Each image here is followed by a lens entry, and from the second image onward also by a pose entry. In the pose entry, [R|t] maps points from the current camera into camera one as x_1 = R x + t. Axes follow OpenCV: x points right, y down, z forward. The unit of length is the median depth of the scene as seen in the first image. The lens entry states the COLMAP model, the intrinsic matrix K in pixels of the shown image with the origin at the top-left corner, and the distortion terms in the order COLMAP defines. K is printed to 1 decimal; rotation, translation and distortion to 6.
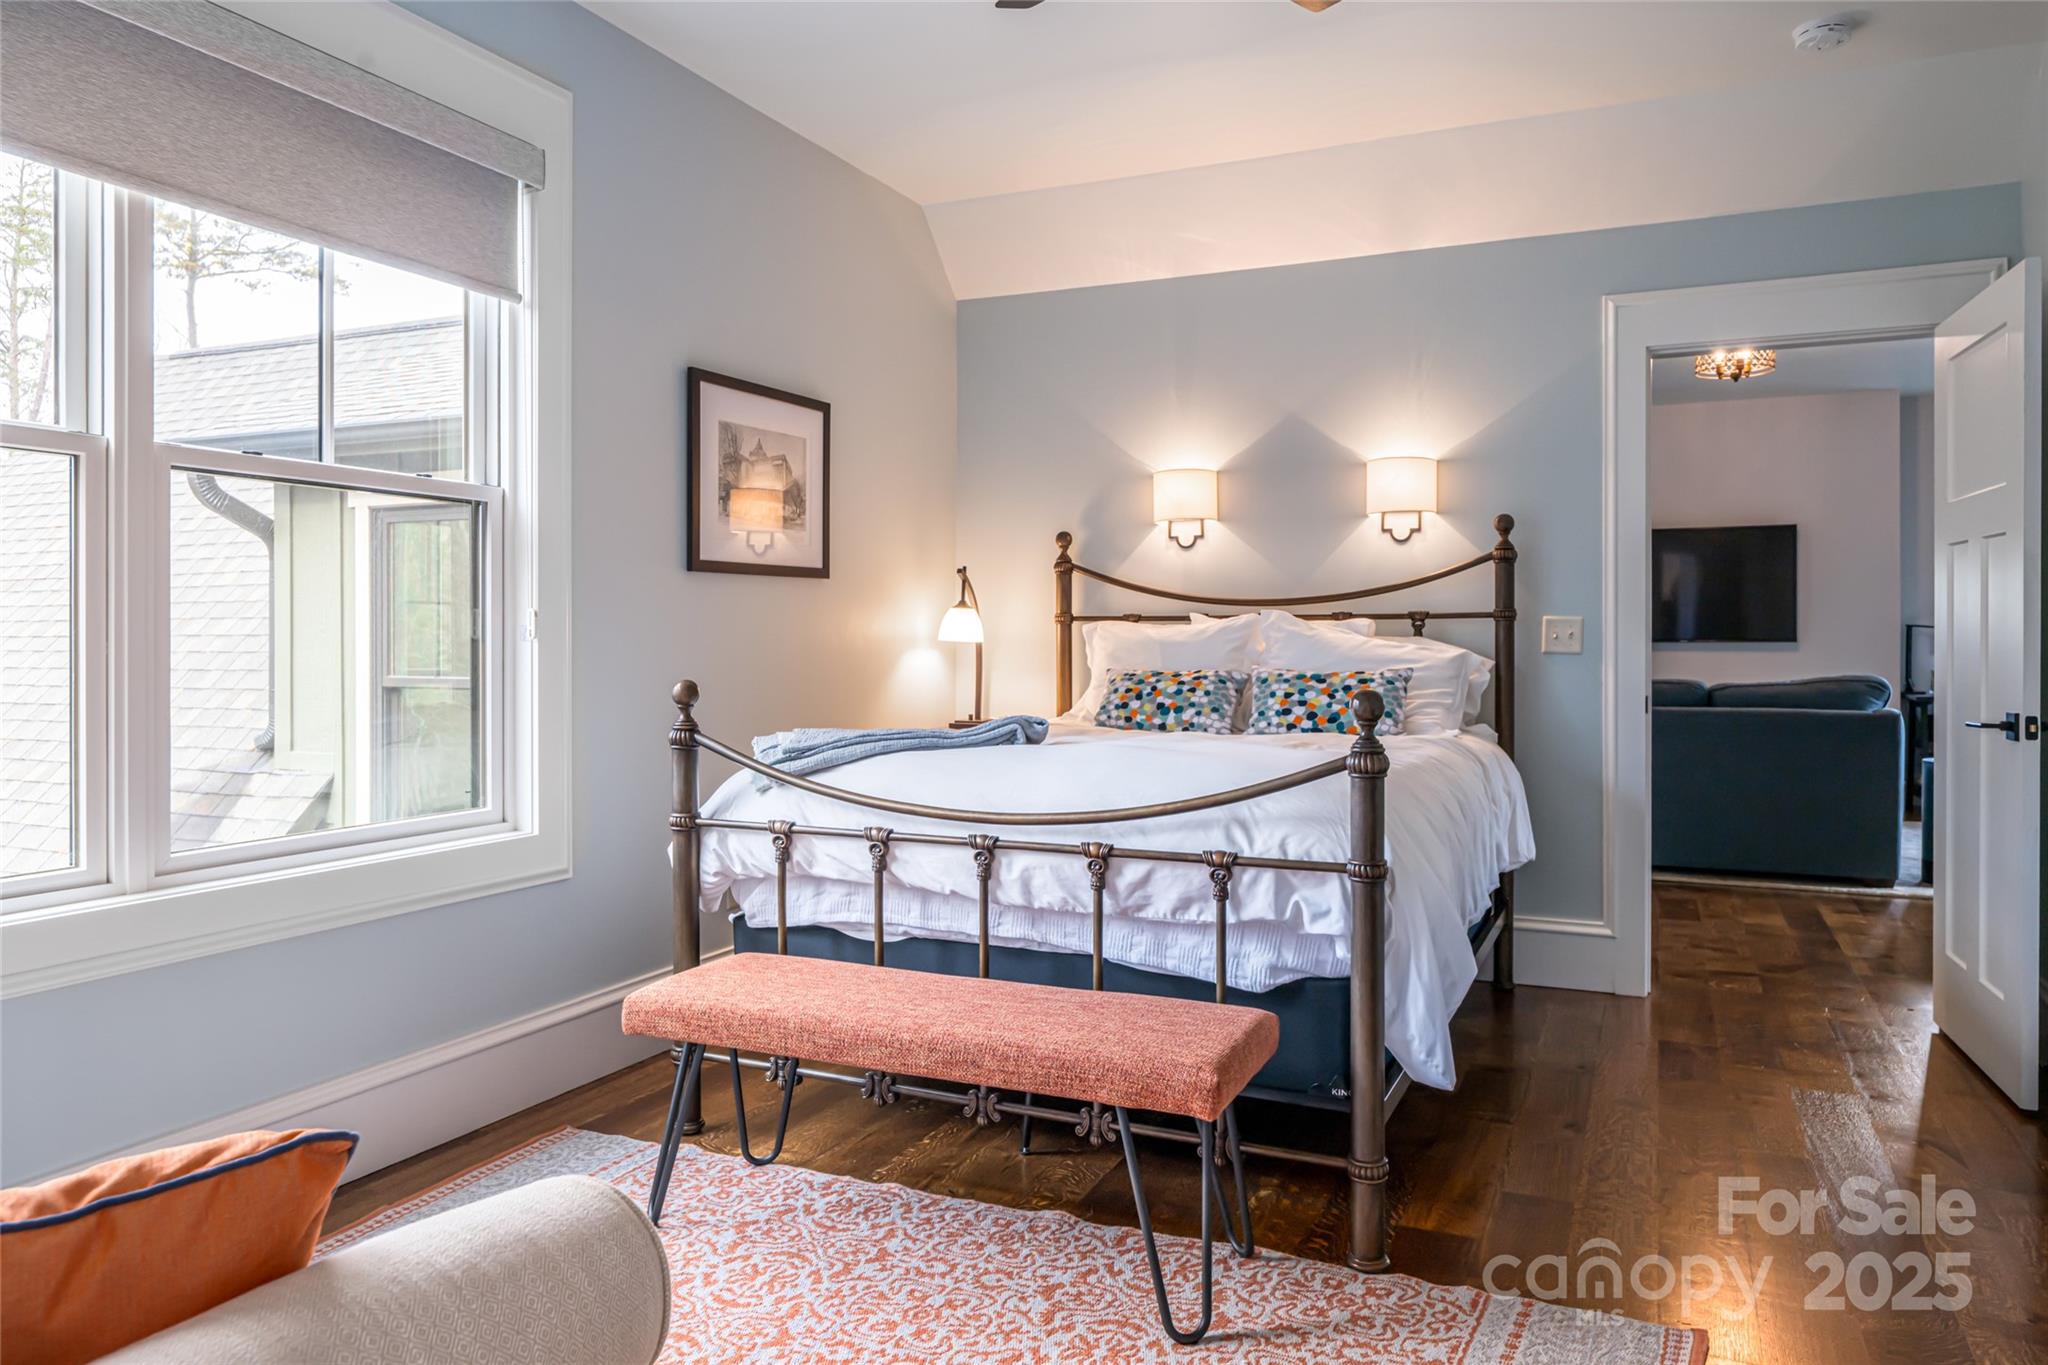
lens RADIAL K [[1400.3, 0, 1023.0], [0, 1400.3, 667.2], [0, 0, 1]] dist [-0.003815, -0.001062]
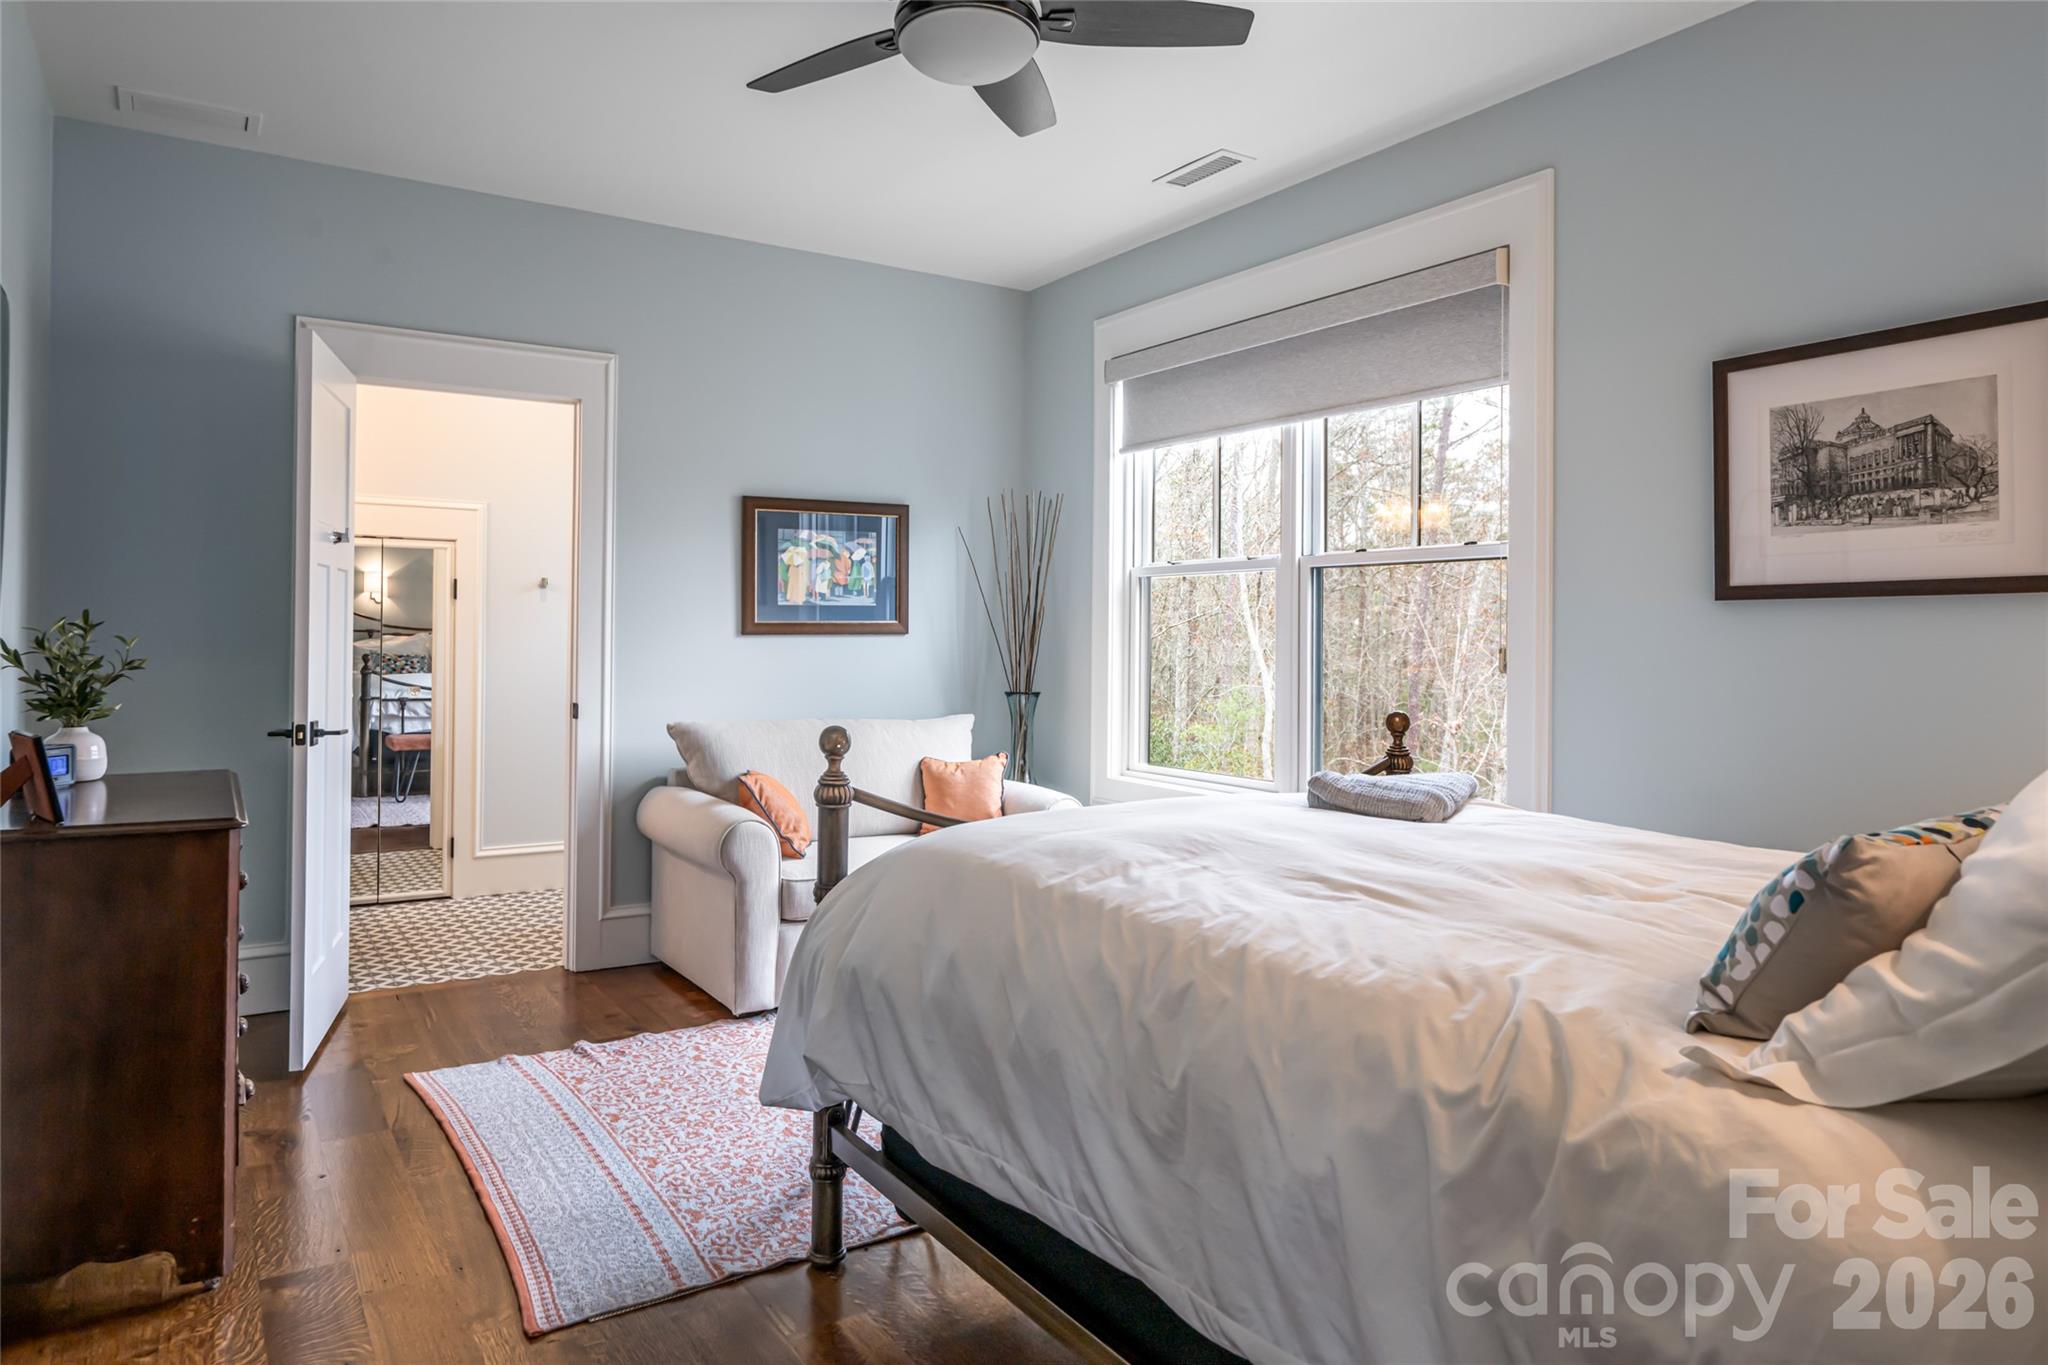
lens RADIAL K [[1266.6, 0, 1013.3], [0, 1266.6, 635.6], [0, 0, 1]] dist [0.001949, 0.000354]
pose [[-0.548245, -0.007214, -0.836287, 0.644923], [-0.022246, 0.999735, 0.005961, -0.042495], [0.836022, 0.021872, -0.548260, 1.071477]]
